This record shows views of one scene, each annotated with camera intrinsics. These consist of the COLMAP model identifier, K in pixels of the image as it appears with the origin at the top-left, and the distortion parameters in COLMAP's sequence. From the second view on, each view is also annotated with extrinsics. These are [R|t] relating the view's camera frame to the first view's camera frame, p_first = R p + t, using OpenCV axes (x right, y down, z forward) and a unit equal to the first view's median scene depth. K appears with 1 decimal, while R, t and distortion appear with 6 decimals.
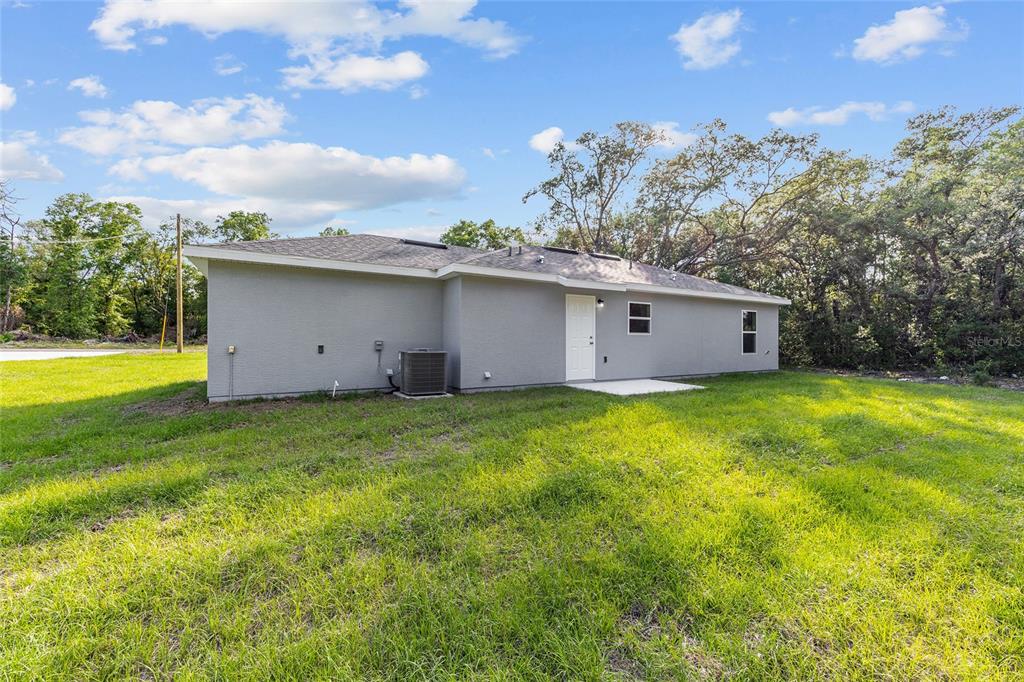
lens RADIAL K [[414.5, 0, 512.8], [0, 414.5, 337.7], [0, 0, 1]] dist [-0.003562, -0.000125]
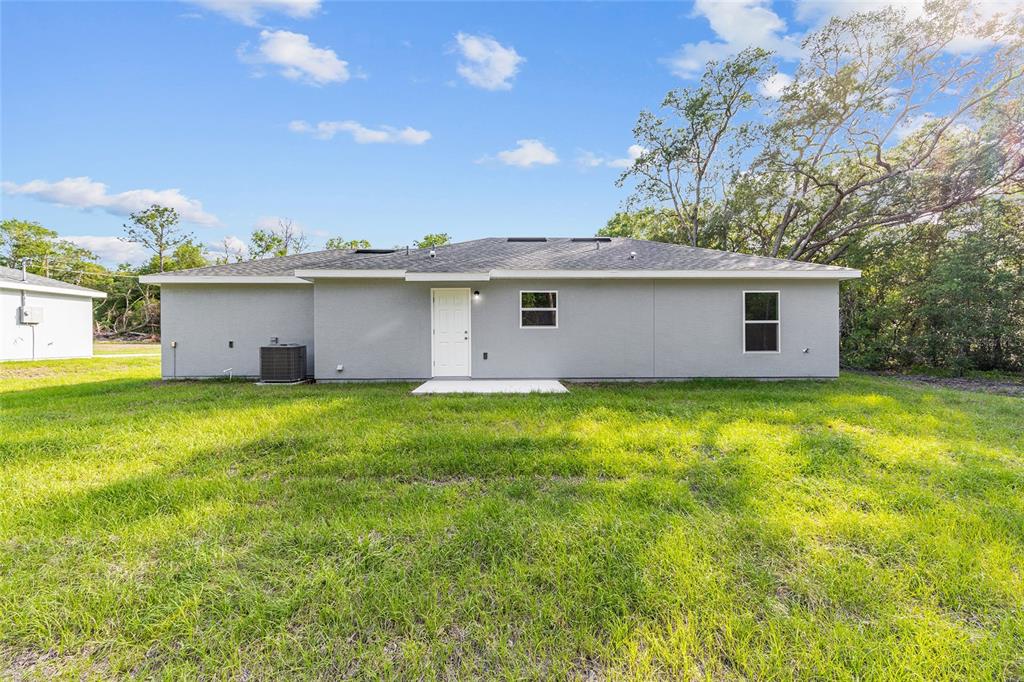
lens RADIAL K [[410.7, 0, 513.9], [0, 410.7, 340.0], [0, 0, 1]] dist [-0.002555, 0.000906]
pose [[0.865734, -0.005755, -0.500471, 0.722371], [0.011713, 0.999893, 0.008764, 0.009575], [0.500367, -0.013449, 0.865709, 0.233681]]
